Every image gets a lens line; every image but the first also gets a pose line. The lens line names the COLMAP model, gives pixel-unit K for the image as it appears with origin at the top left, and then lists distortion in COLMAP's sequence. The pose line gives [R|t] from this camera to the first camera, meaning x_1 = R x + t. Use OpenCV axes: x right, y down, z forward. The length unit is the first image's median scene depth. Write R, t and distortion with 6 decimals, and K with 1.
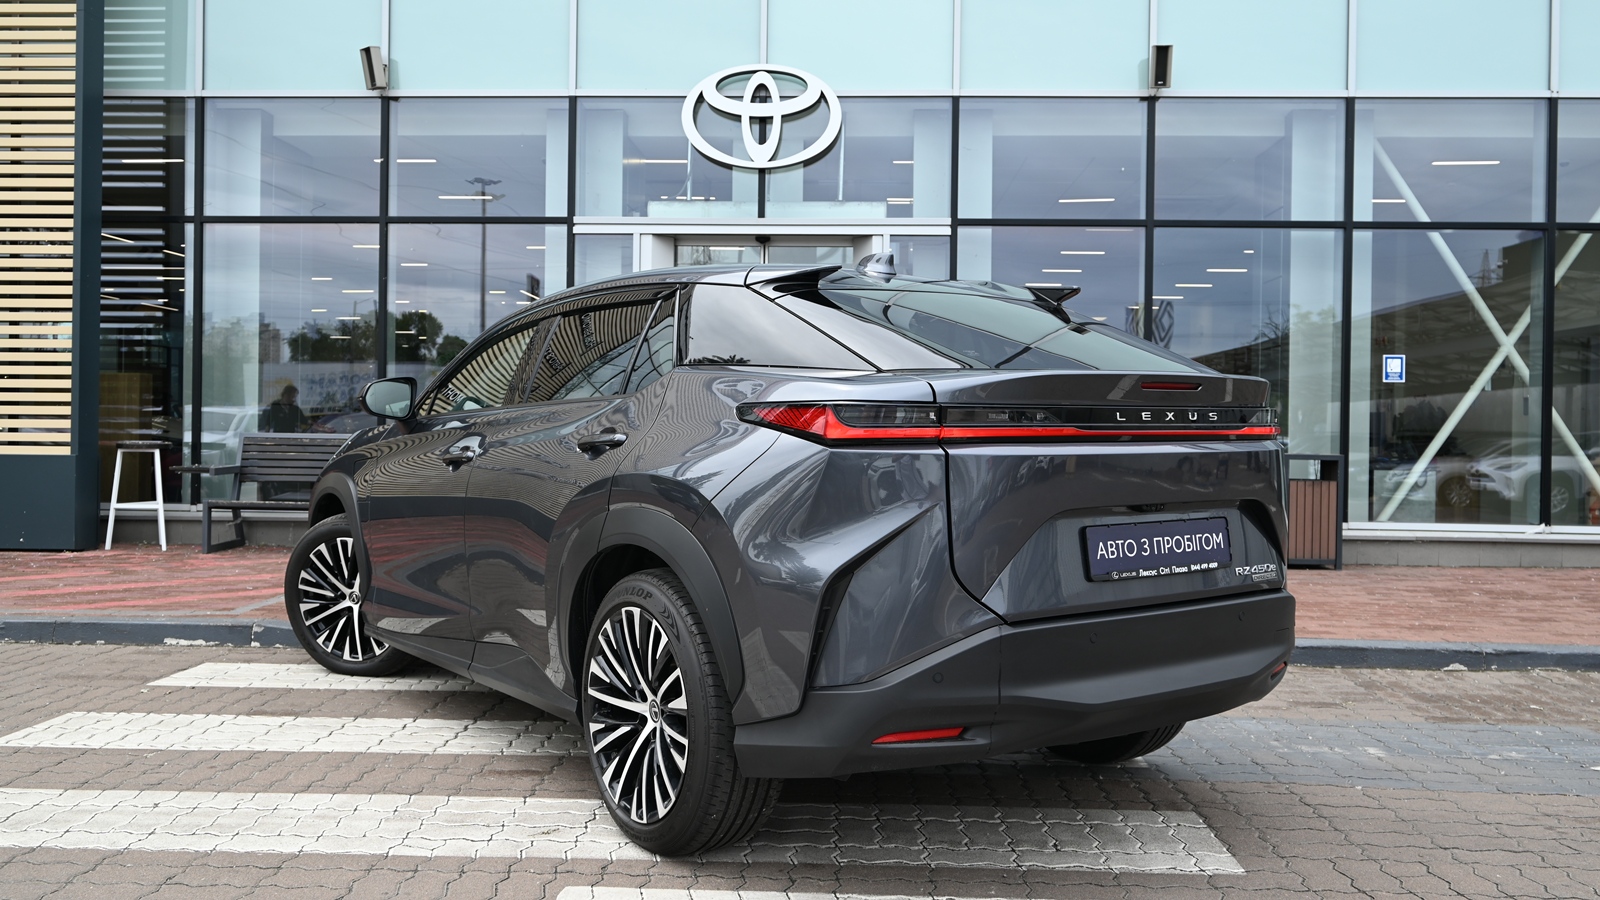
lens RADIAL K [[1265.7, 0, 816.7], [0, 1265.7, 440.7], [0, 0, 1]] dist [0.001620, 0.006311]
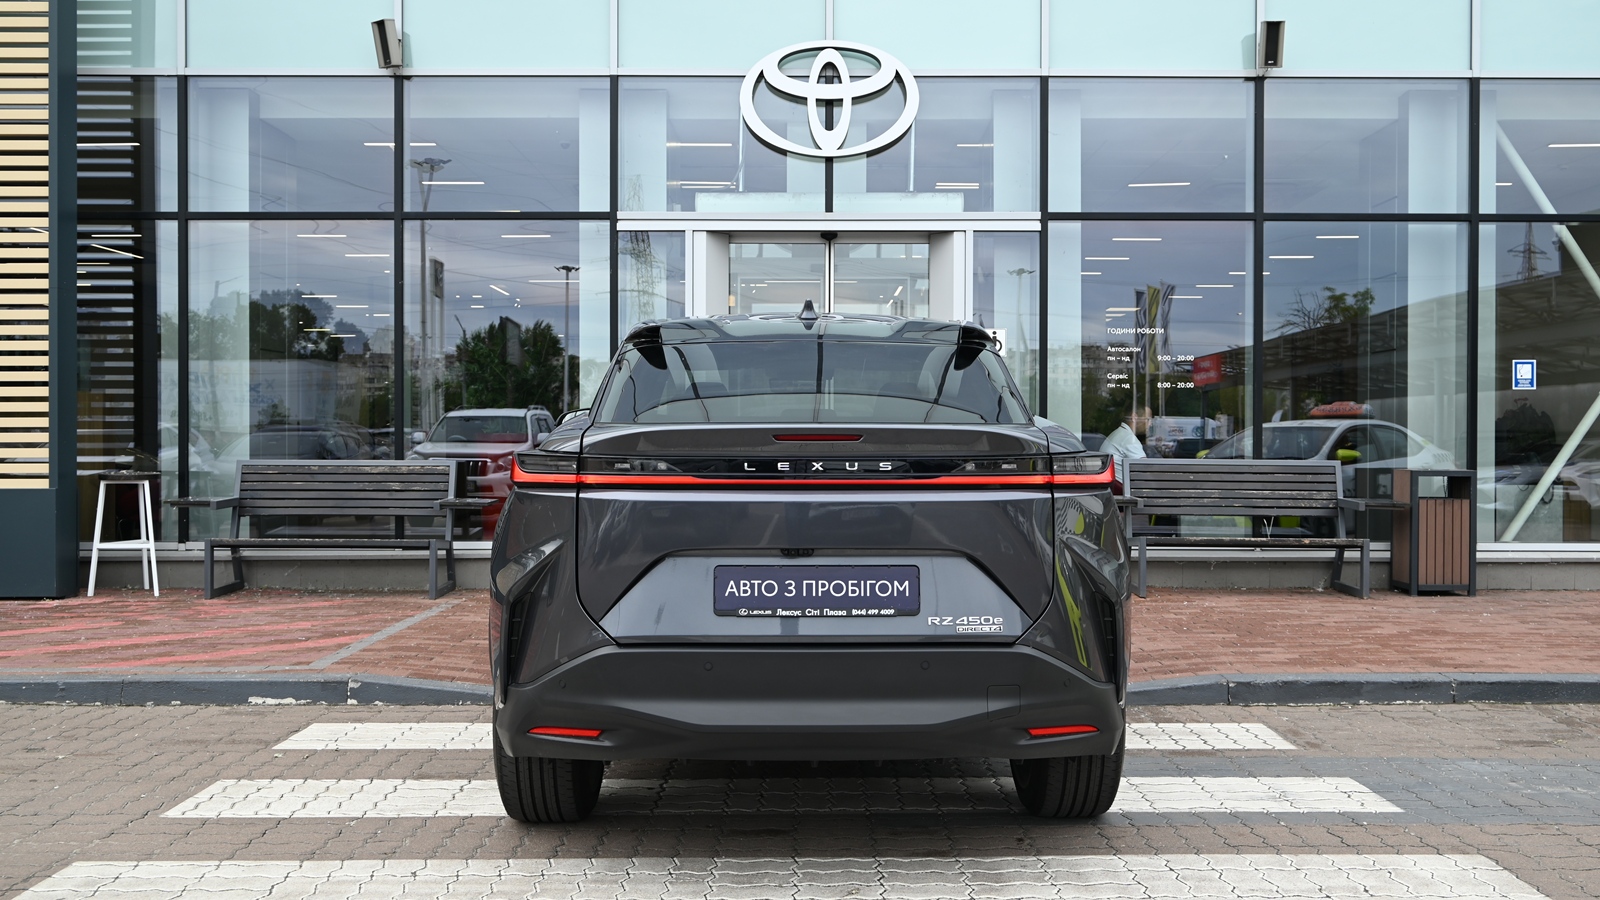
lens RADIAL K [[1499.5, 0, 809.9], [0, 1499.5, 447.7], [0, 0, 1]] dist [0.007649, 0.000000]
pose [[0.998652, -0.011679, 0.050574, -0.113630], [0.011547, 0.999929, 0.002893, -0.013251], [-0.050604, -0.002305, 0.998716, -0.056656]]
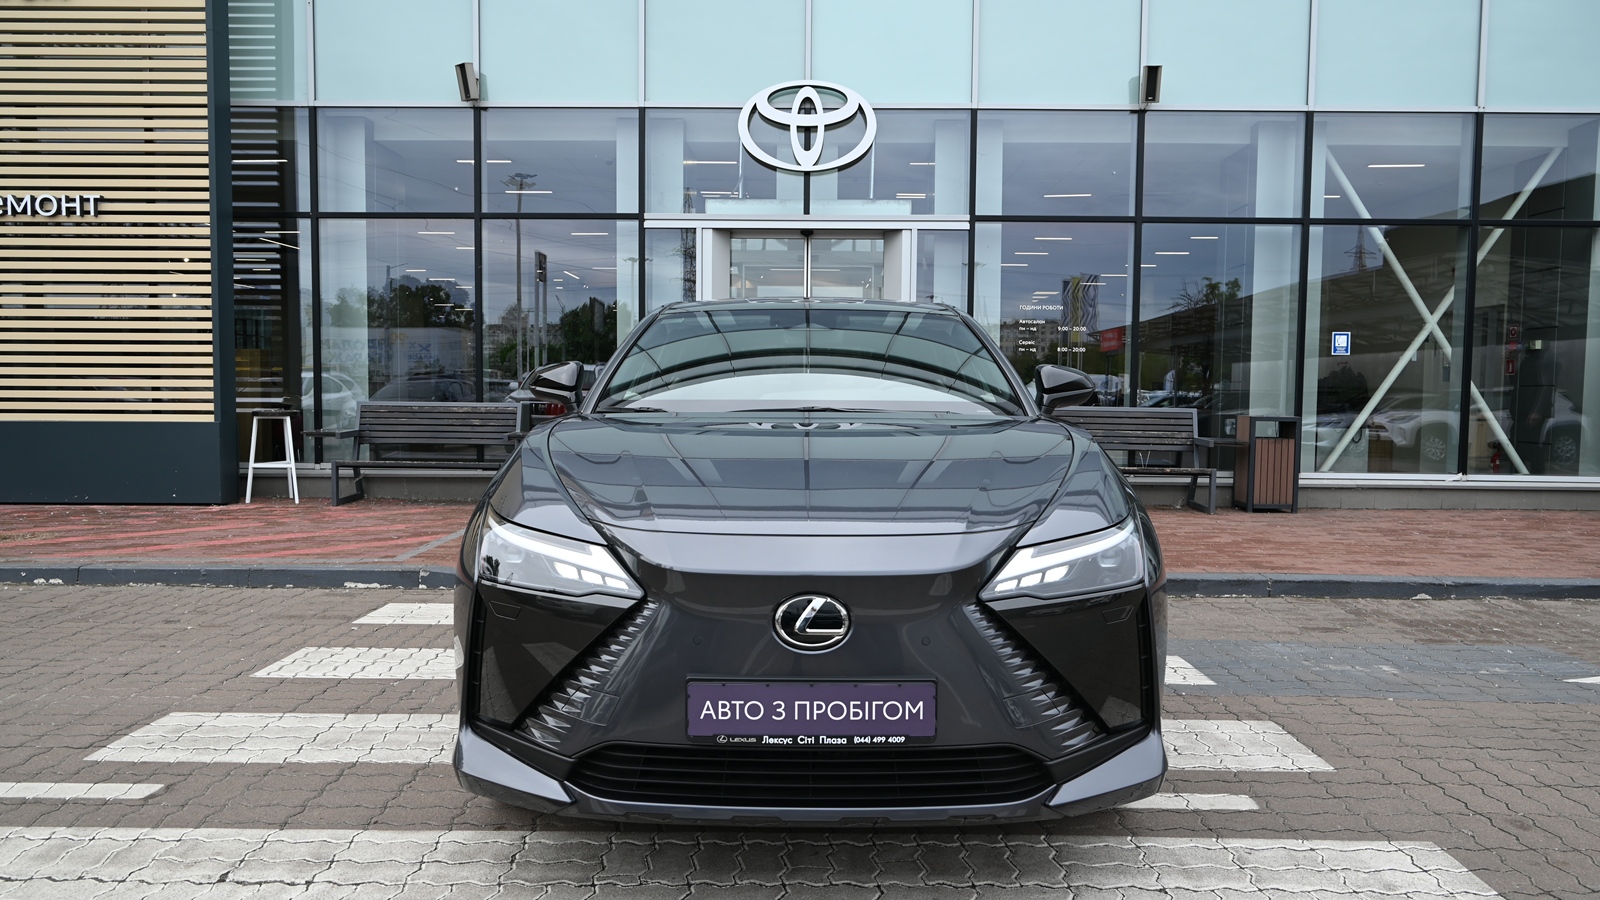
lens RADIAL K [[1102.2, 0, 804.5], [0, 1102.2, 454.0], [0, 0, 1]] dist [0.000069, 0.008681]
pose [[0.999505, -0.005718, 0.030948, -0.078878], [0.003994, 0.998452, 0.055475, -0.012743], [-0.031217, -0.055324, 0.997980, -0.021916]]
